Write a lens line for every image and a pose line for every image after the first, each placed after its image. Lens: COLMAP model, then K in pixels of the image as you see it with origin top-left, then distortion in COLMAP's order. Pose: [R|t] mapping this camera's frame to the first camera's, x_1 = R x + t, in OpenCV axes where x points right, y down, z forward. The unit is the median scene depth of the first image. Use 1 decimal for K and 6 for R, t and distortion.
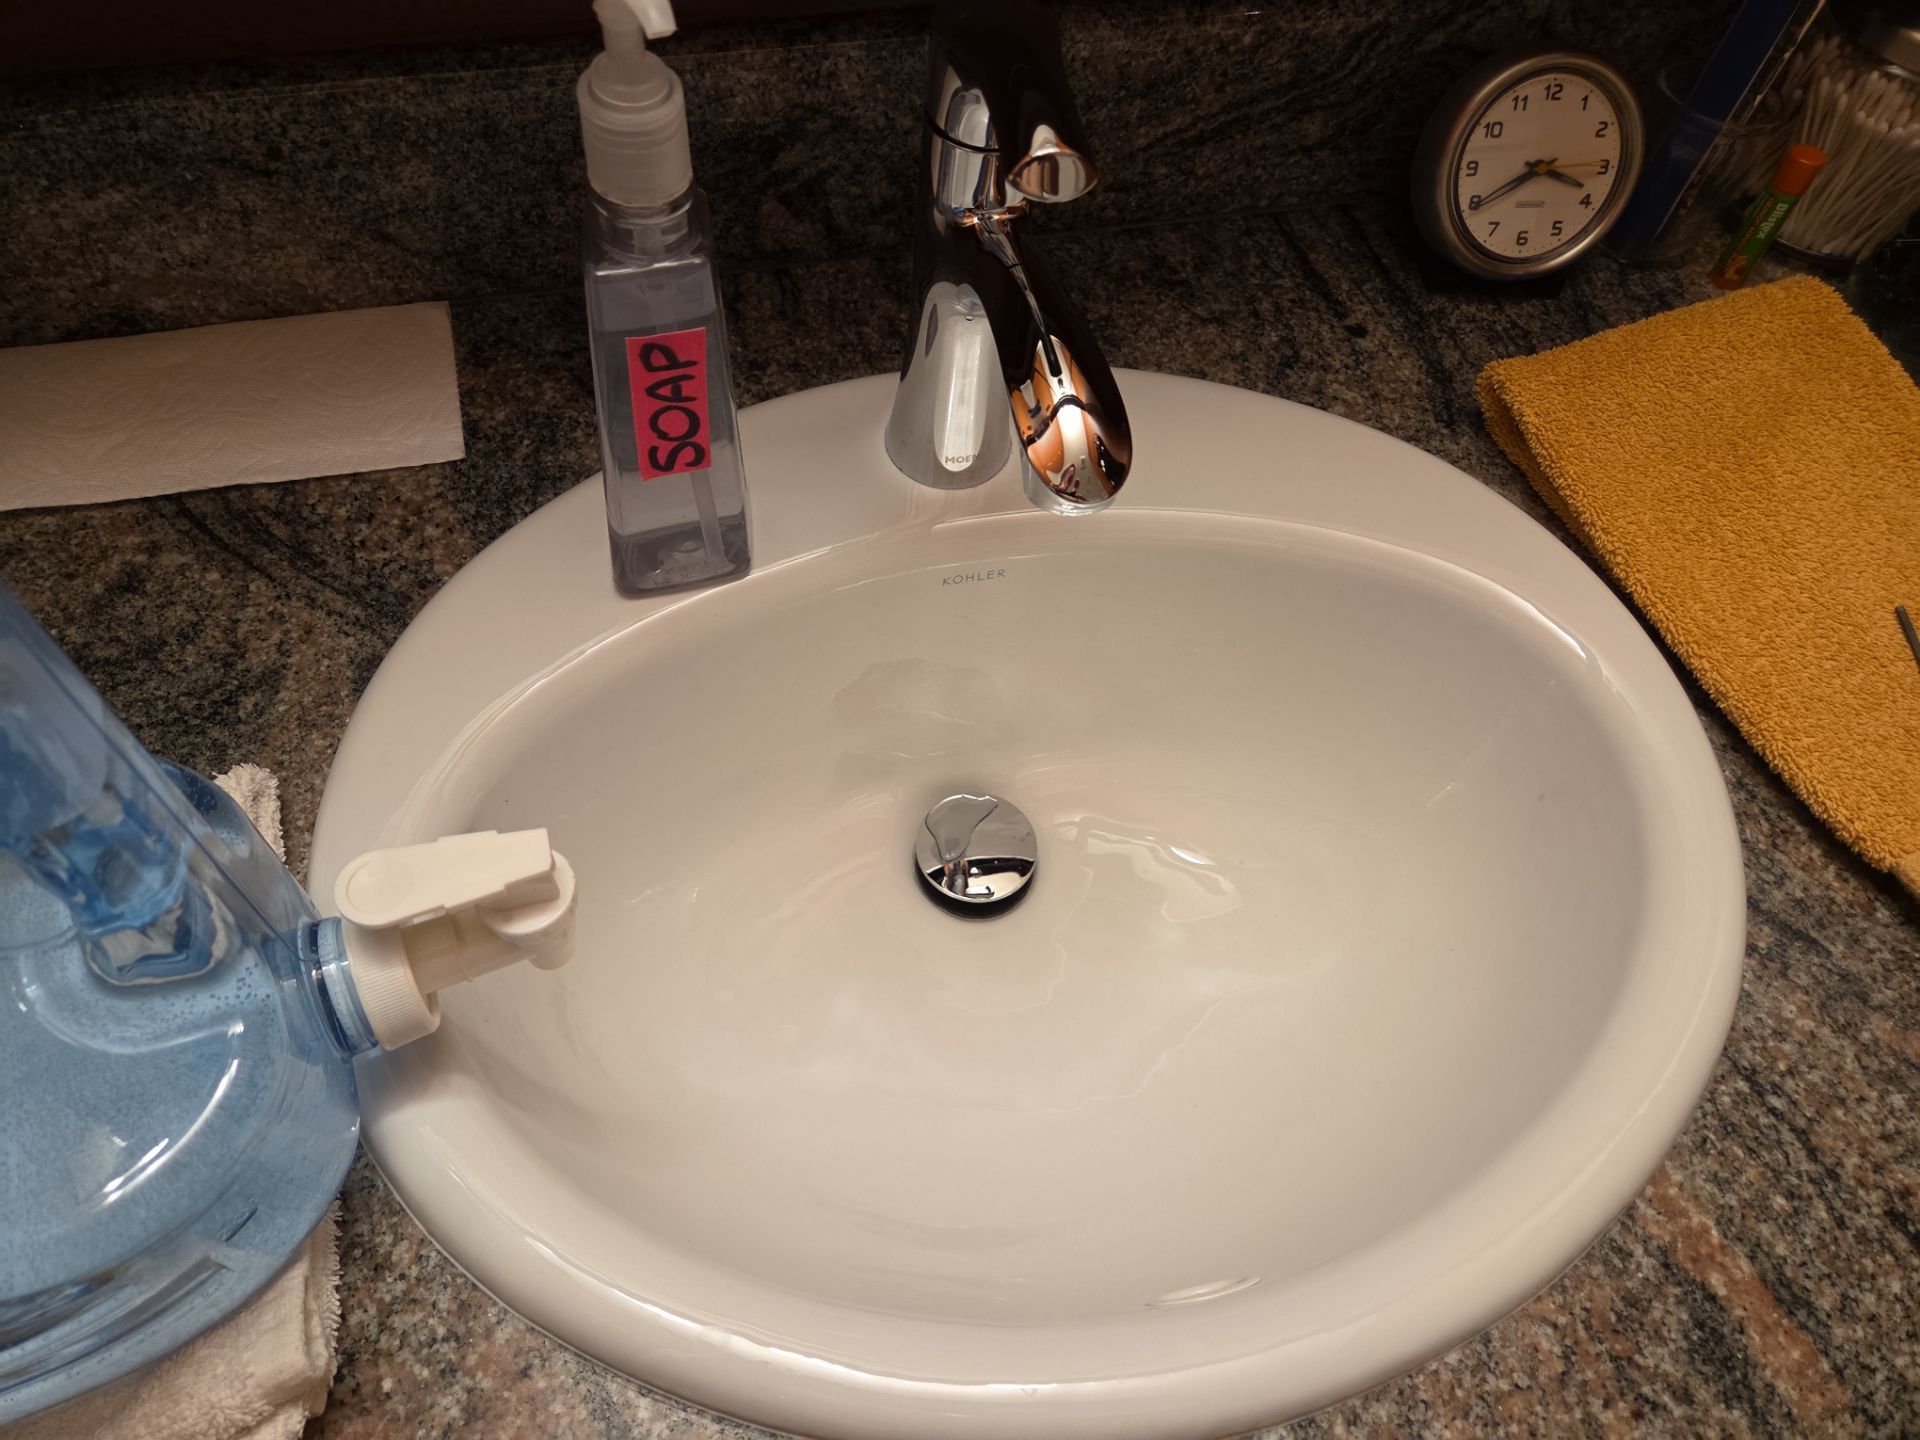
lens RADIAL K [[1359.7, 0, 956.3], [0, 1359.7, 709.8], [0, 0, 1]] dist [0.031153, -0.042111]
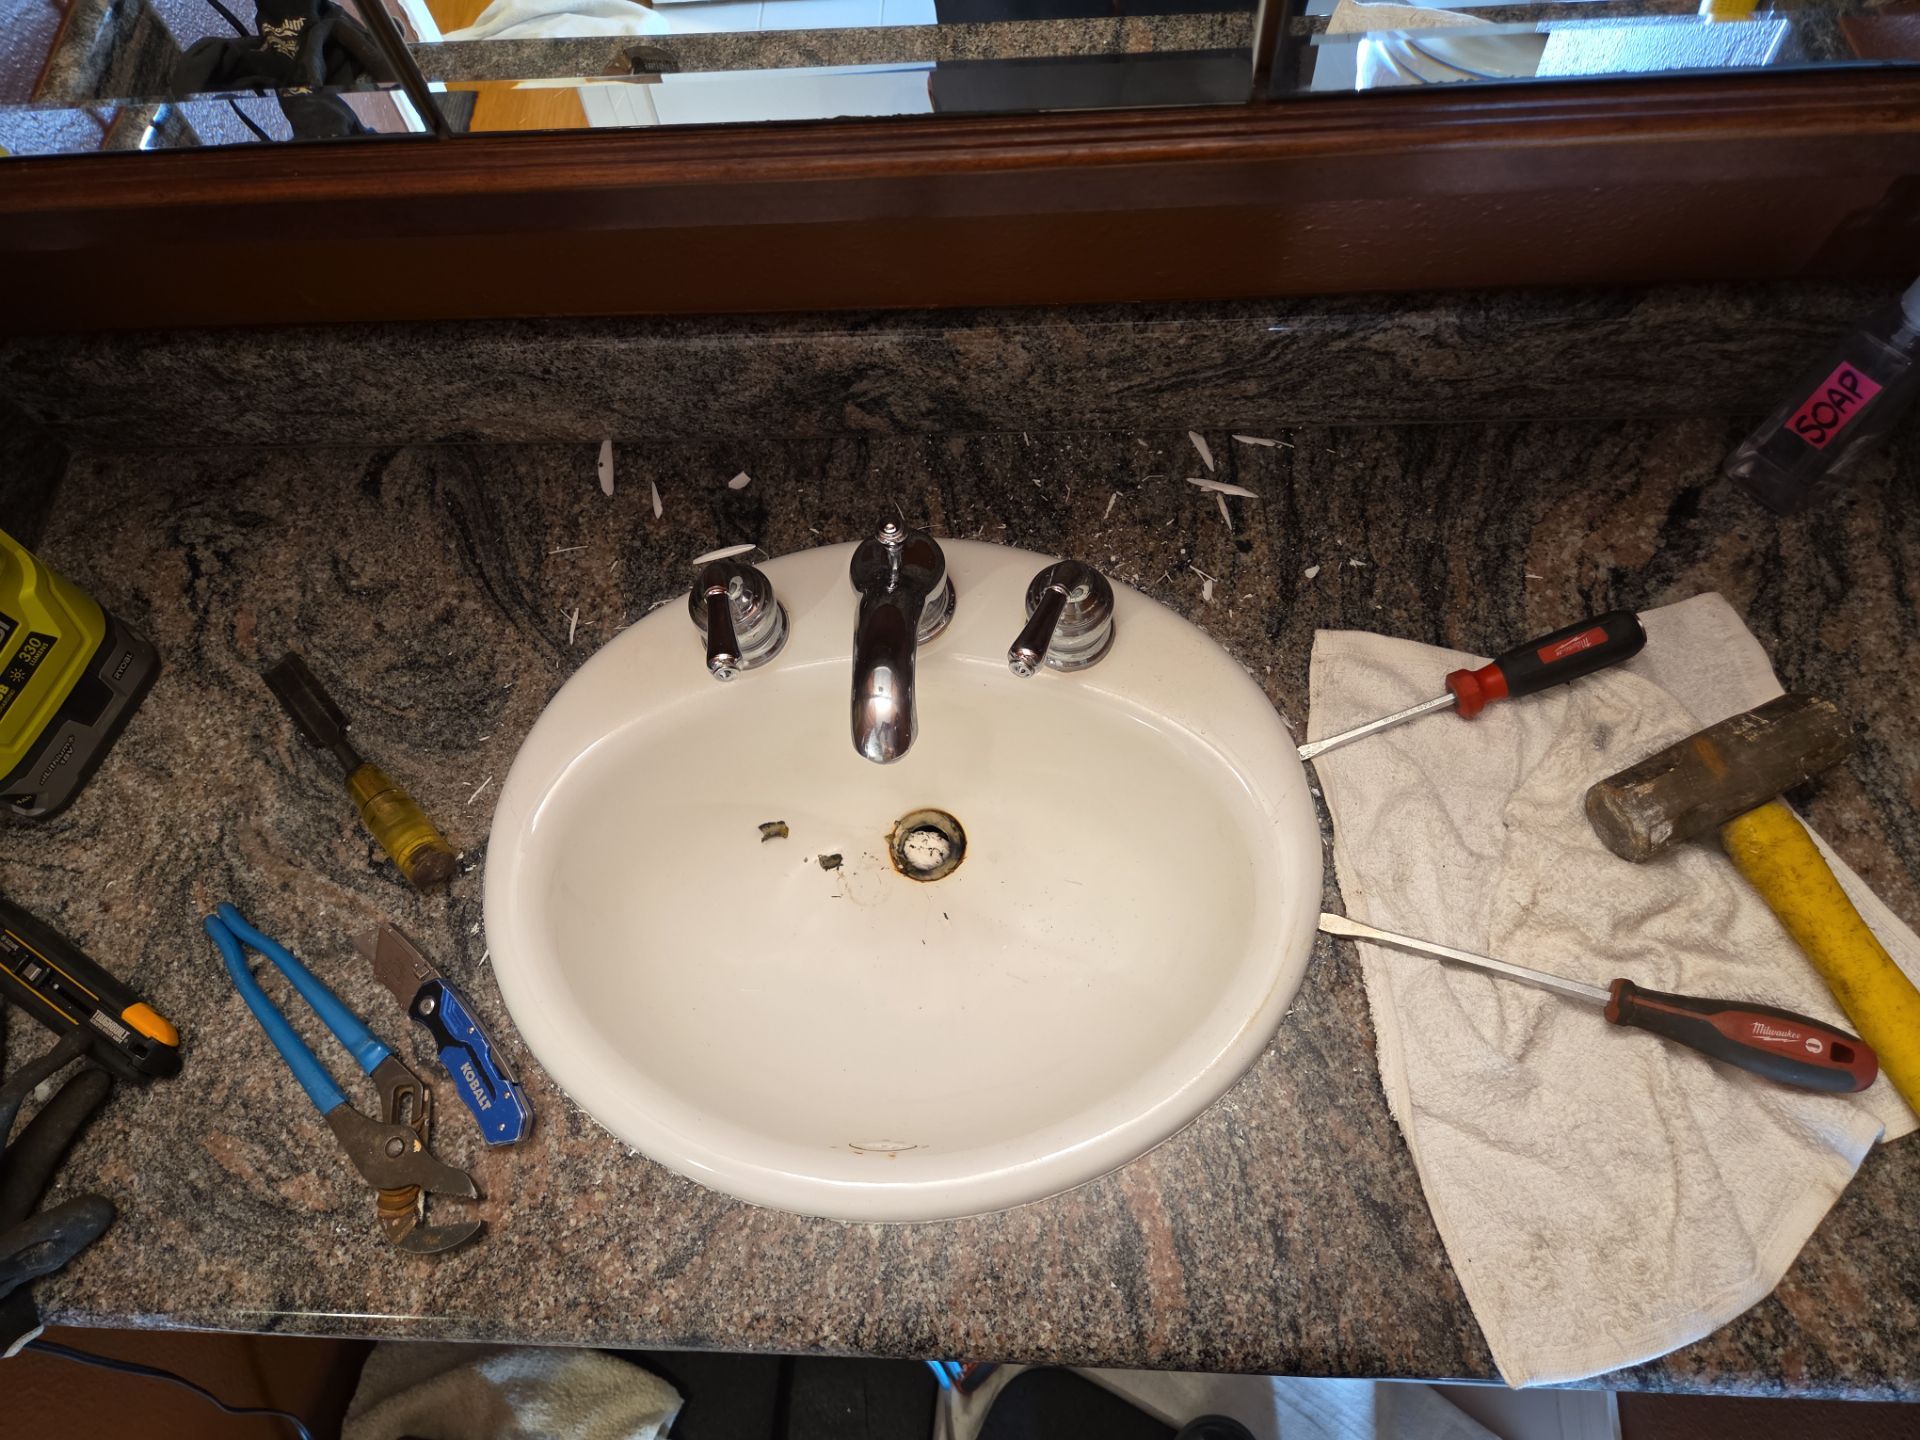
lens RADIAL K [[1359.7, 0, 956.3], [0, 1359.7, 709.8], [0, 0, 1]] dist [0.031153, -0.042111]
pose [[0.945916, 0.205001, -0.251430, 0.513325], [-0.157567, 0.967802, 0.196298, -0.441167], [0.283576, -0.146064, 0.947761, -0.536634]]
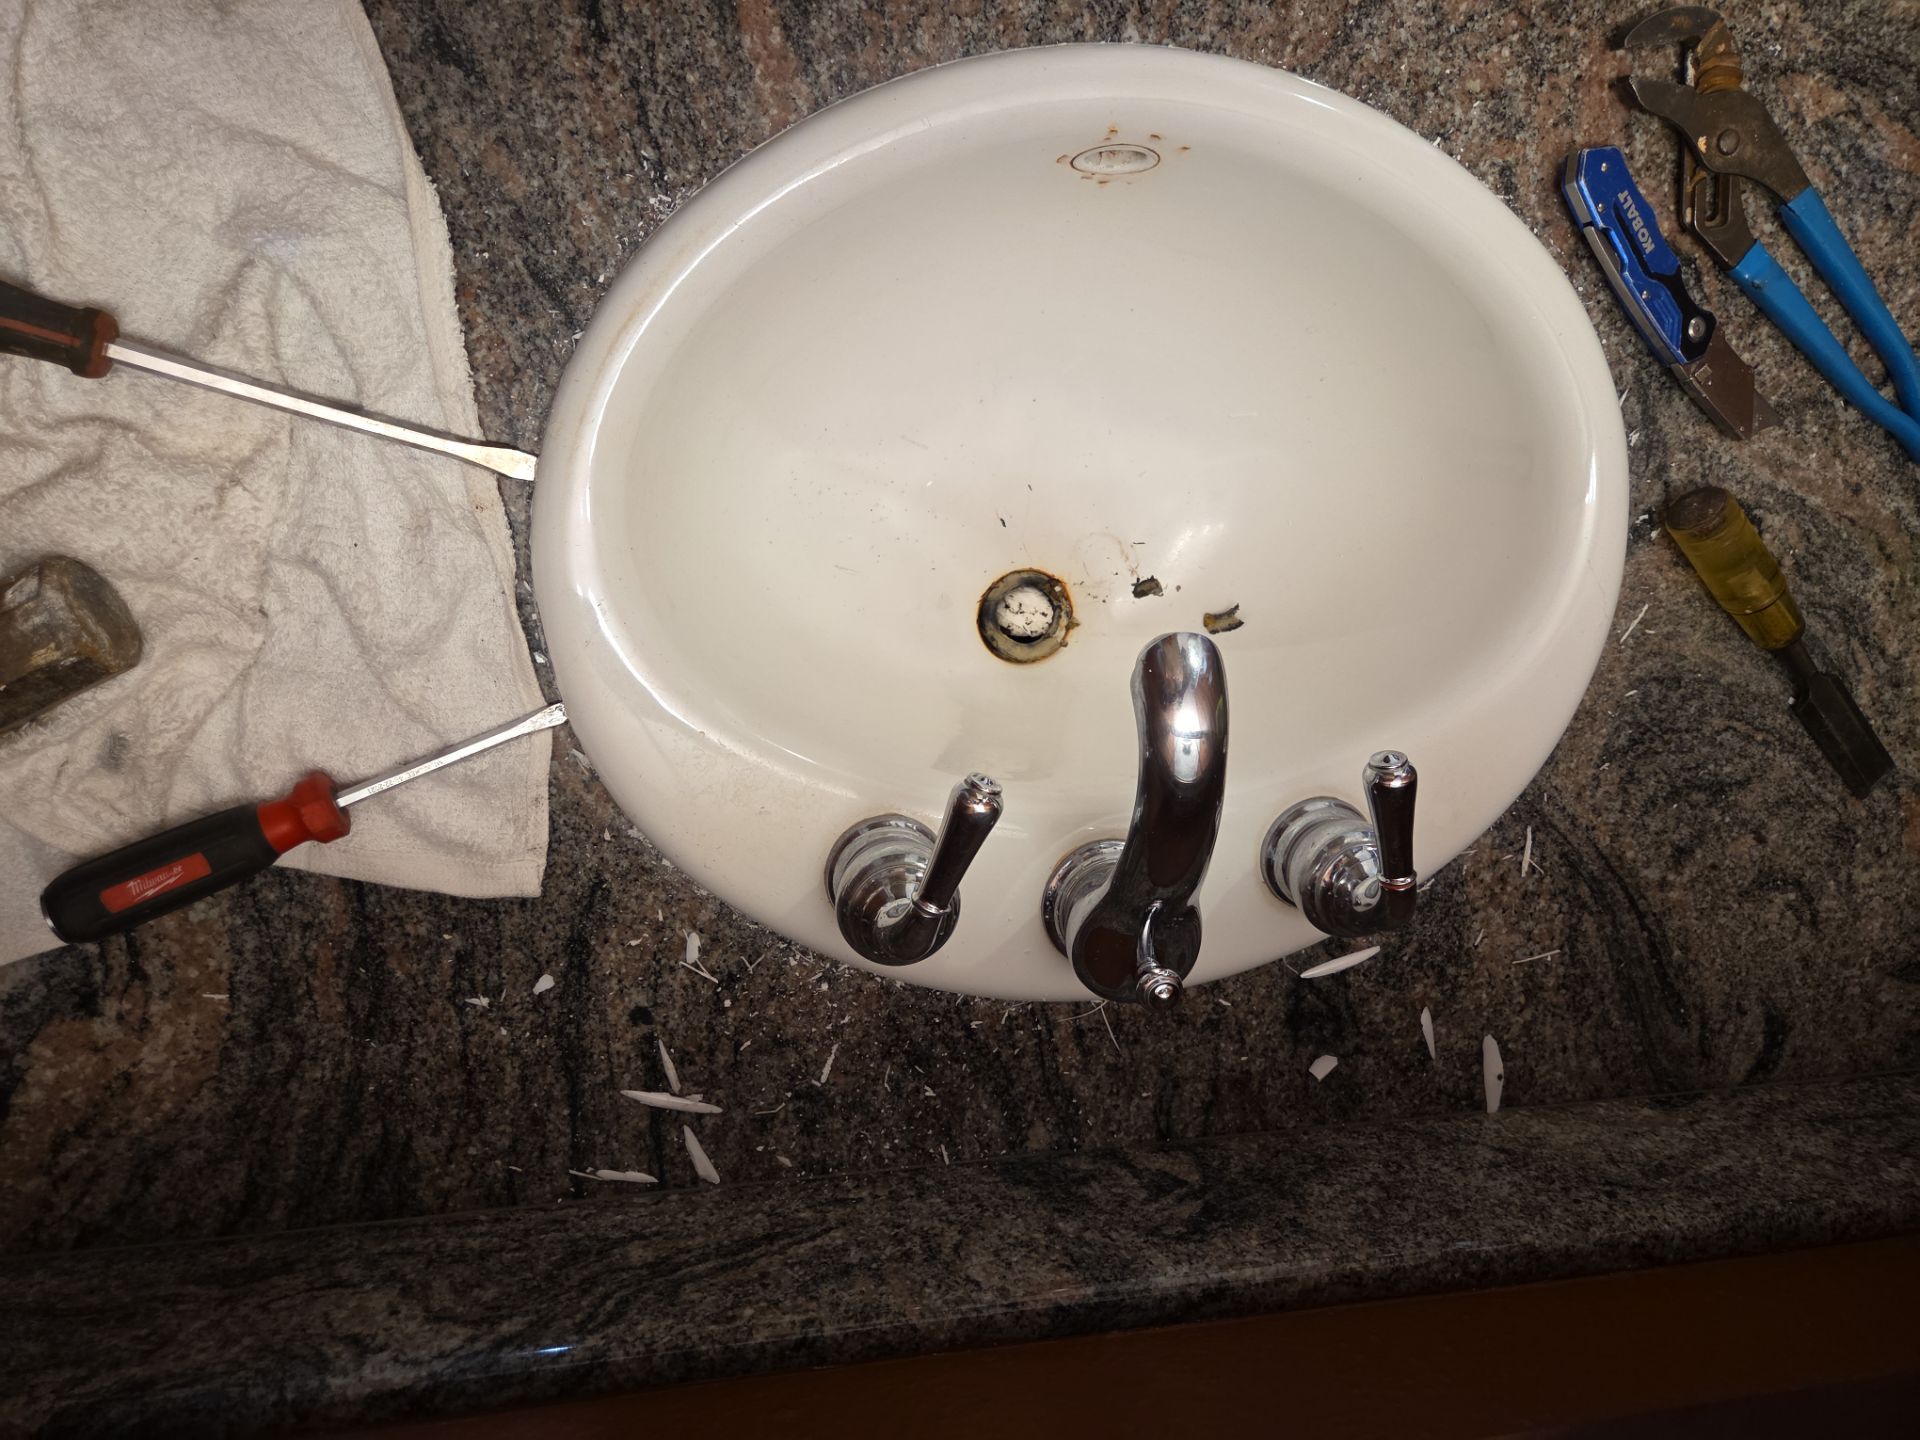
lens RADIAL K [[1359.7, 0, 956.3], [0, 1359.7, 709.8], [0, 0, 1]] dist [0.031153, -0.042111]
pose [[-0.935101, -0.194559, -0.296198, 0.534044], [0.080256, -0.930365, 0.357744, -0.521571], [-0.345174, 0.310755, 0.885599, -0.021423]]
